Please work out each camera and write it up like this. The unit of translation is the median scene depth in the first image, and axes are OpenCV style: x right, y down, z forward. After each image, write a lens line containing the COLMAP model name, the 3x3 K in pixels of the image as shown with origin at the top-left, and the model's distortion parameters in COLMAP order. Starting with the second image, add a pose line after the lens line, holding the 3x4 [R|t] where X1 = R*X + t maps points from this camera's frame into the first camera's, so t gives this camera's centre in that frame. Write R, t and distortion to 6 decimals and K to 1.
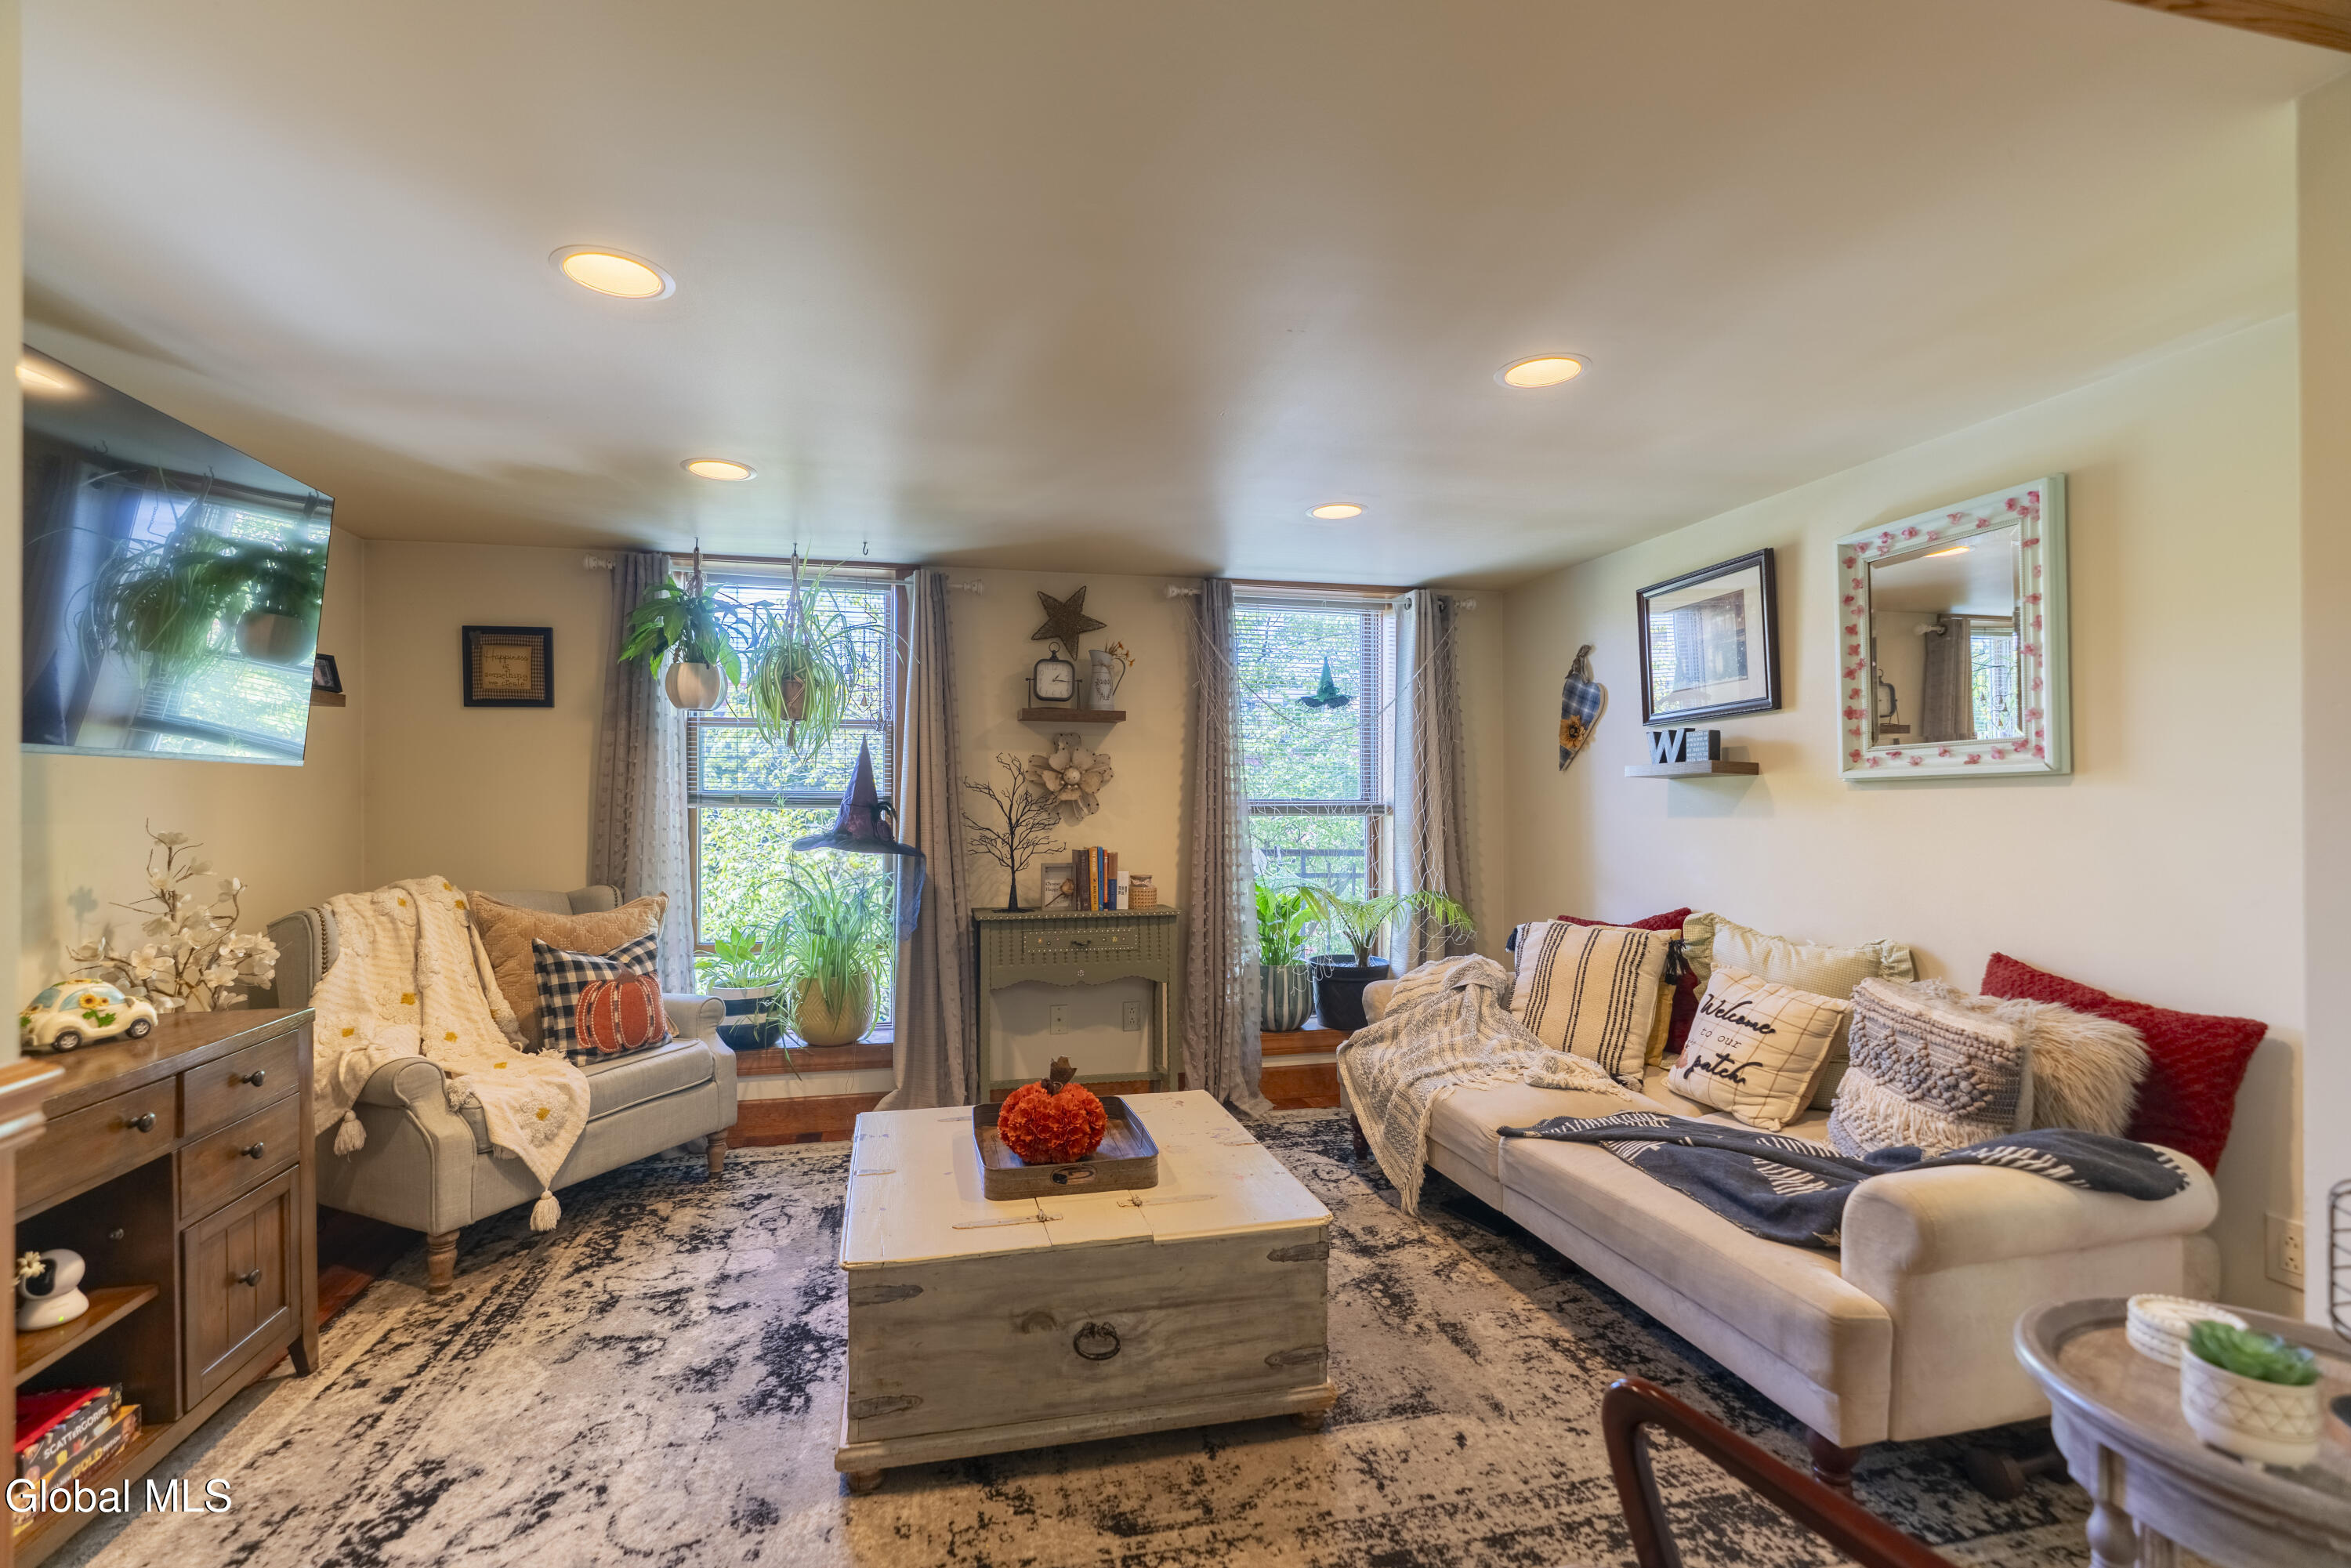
lens RADIAL K [[1070.3, 0, 1154.1], [0, 1070.3, 797.5], [0, 0, 1]] dist [-0.002486, -0.000231]
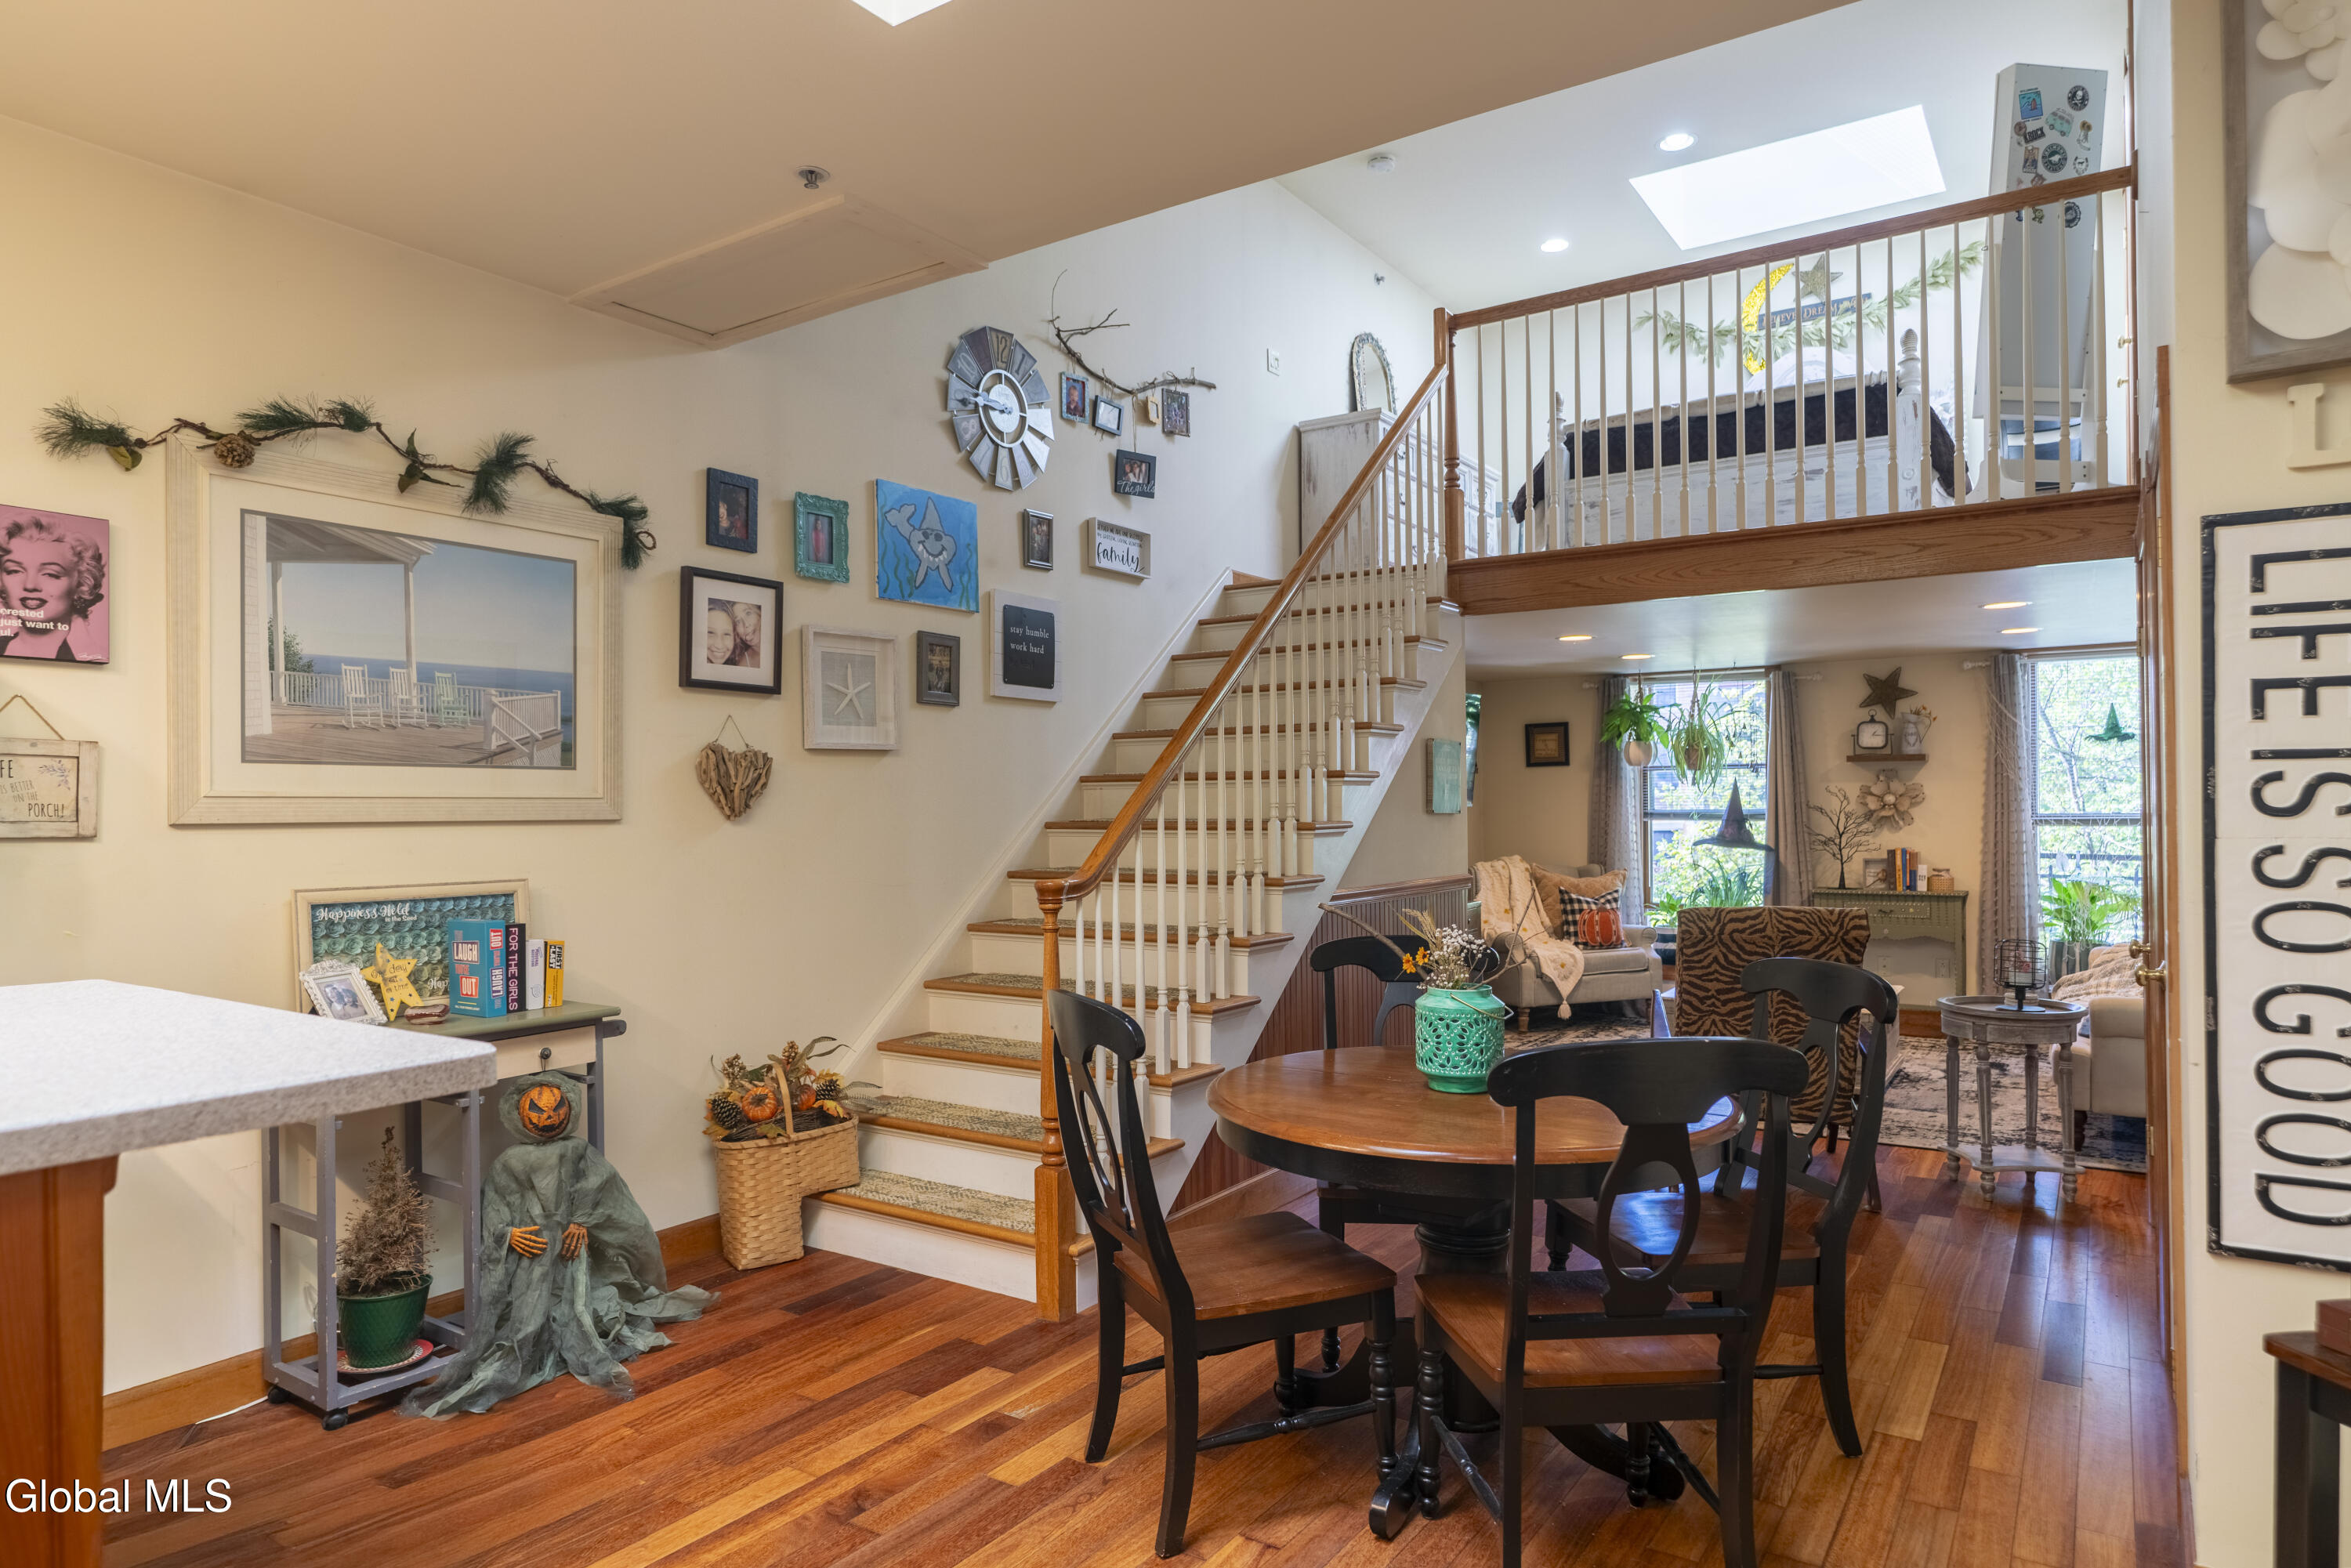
lens RADIAL K [[1393.5, 0, 1165.5], [0, 1393.5, 795.2], [0, 0, 1]] dist [-0.003925, -0.000676]
pose [[0.682131, -0.011446, -0.731141, 0.691884], [0.012677, 0.999912, -0.003827, -0.033294], [0.731120, -0.006658, 0.682216, -1.104338]]
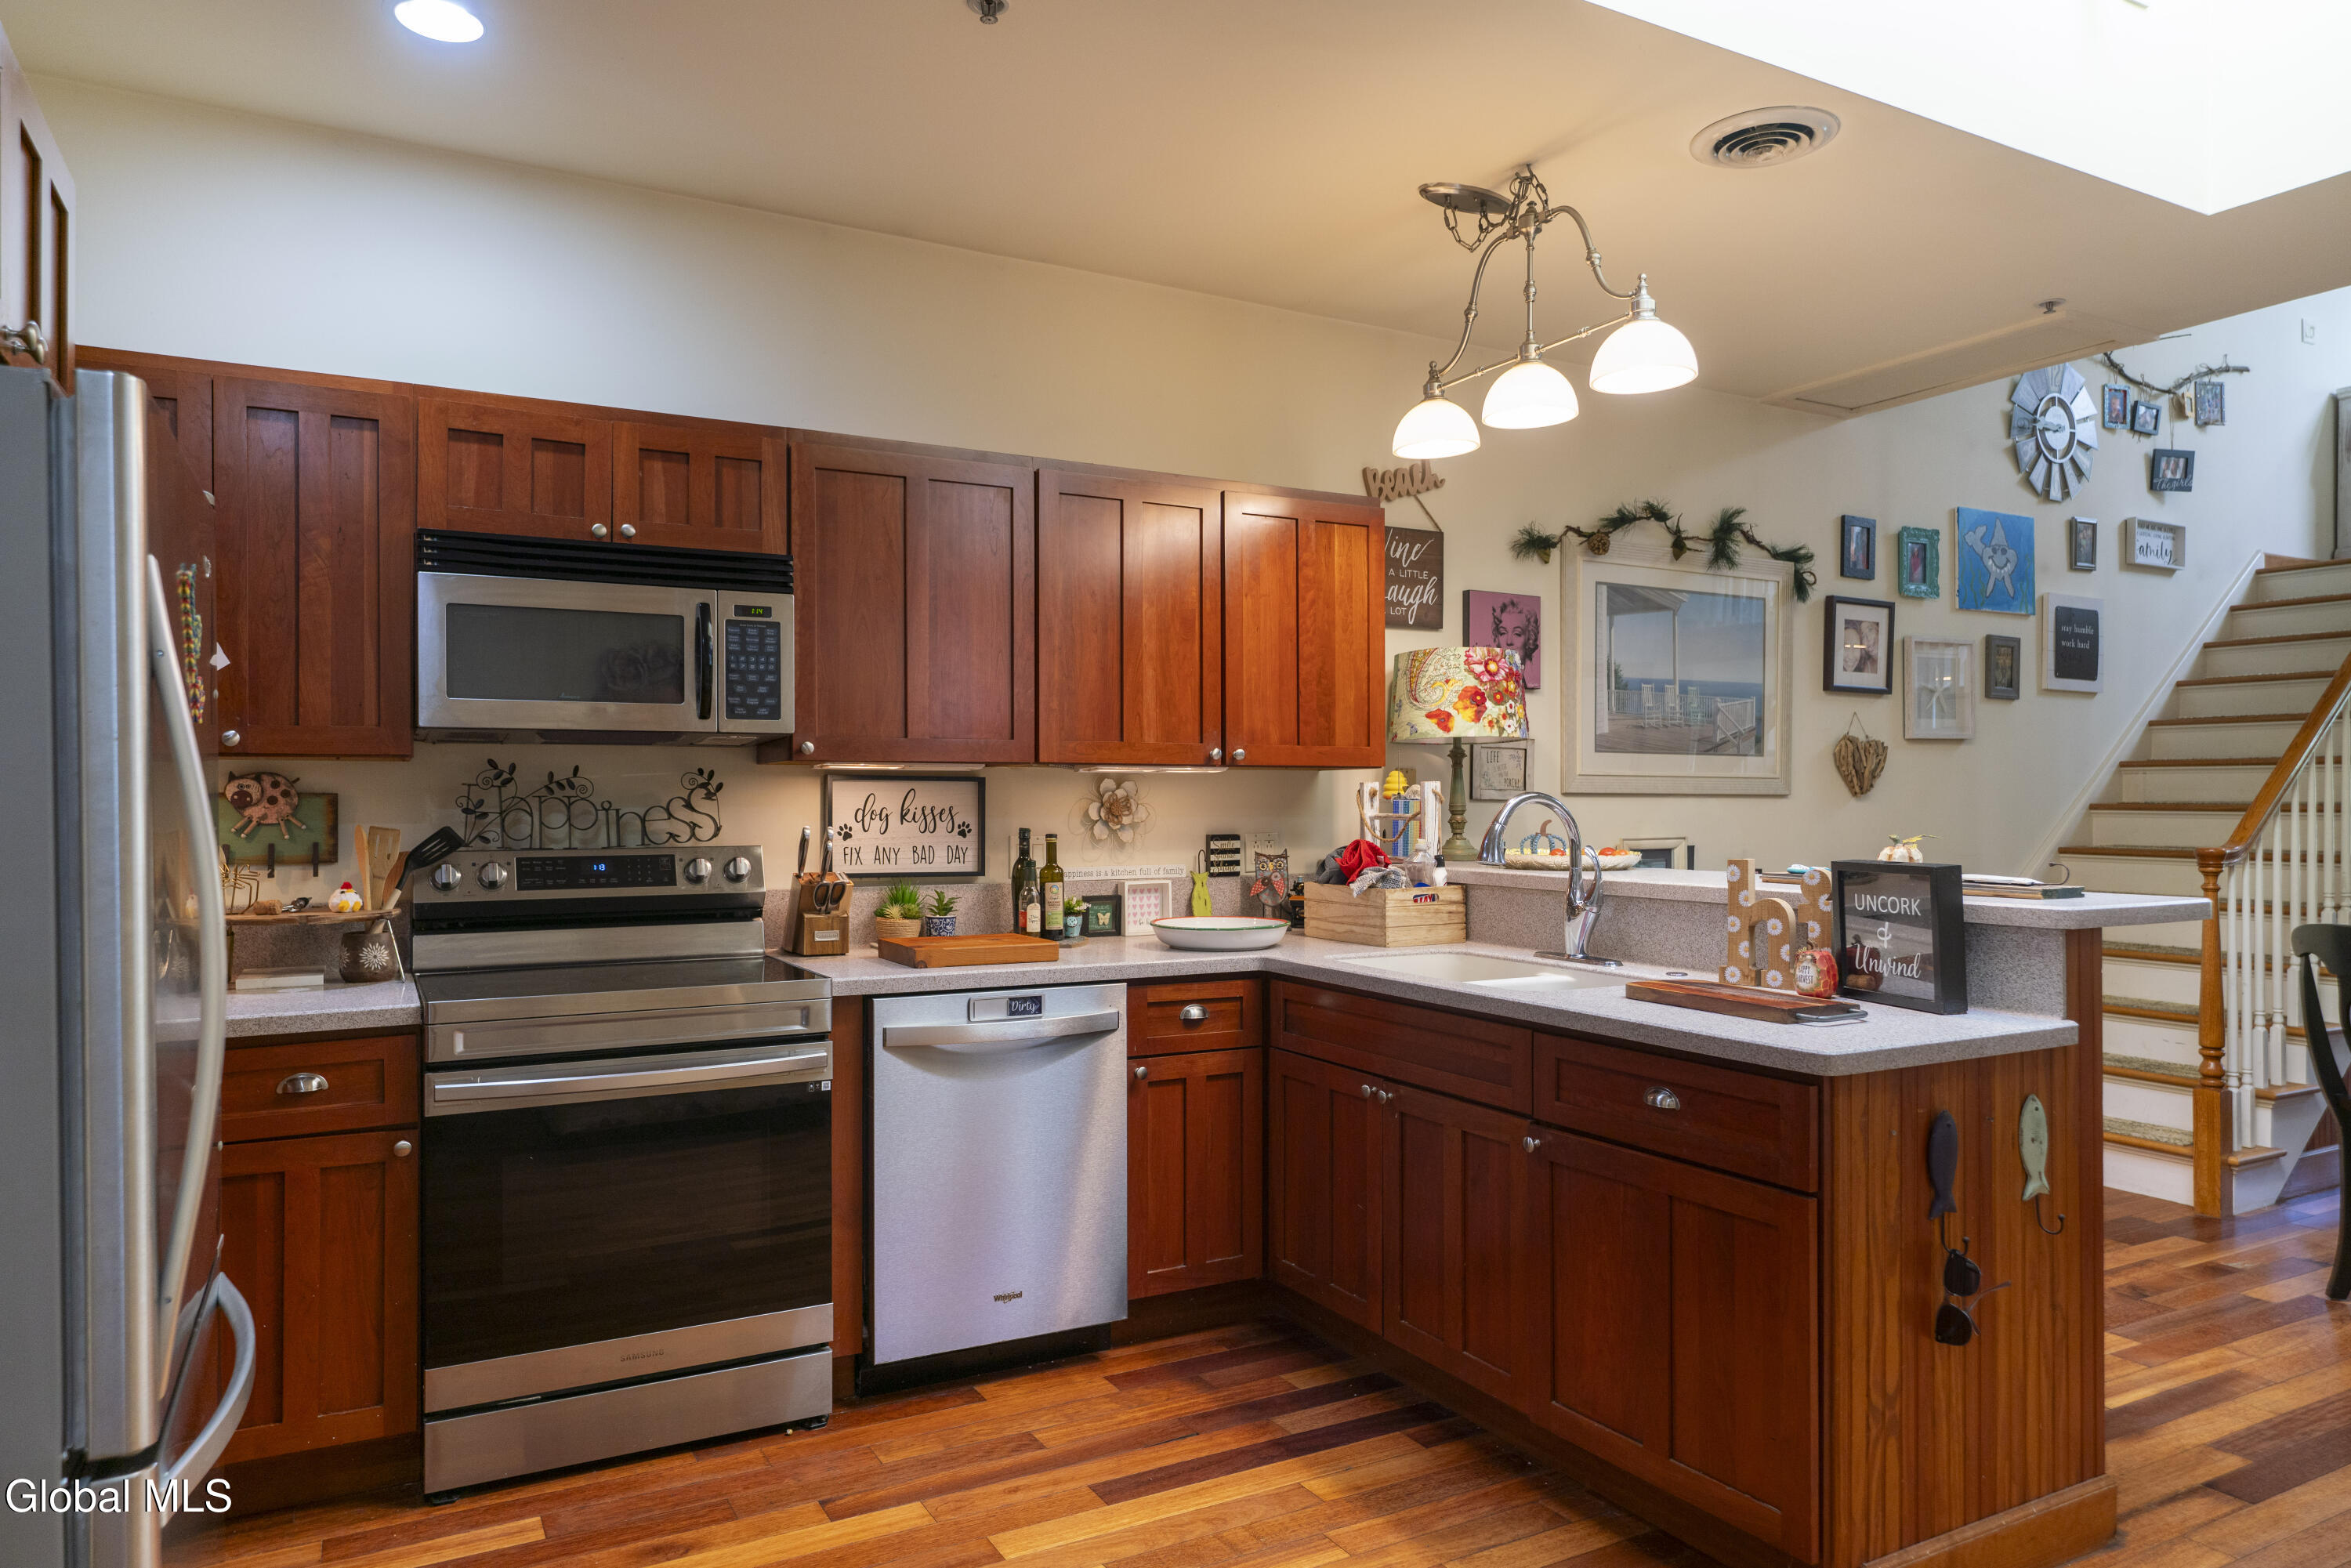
lens RADIAL K [[1479.5, 0, 1175.2], [0, 1479.5, 792.8], [0, 0, 1]] dist [0.003373, 0.005967]
pose [[0.277577, -0.001466, -0.960702, 0.827964], [0.003191, 0.999995, -0.000603, -0.028556], [0.960698, -0.002898, 0.277580, -1.532331]]
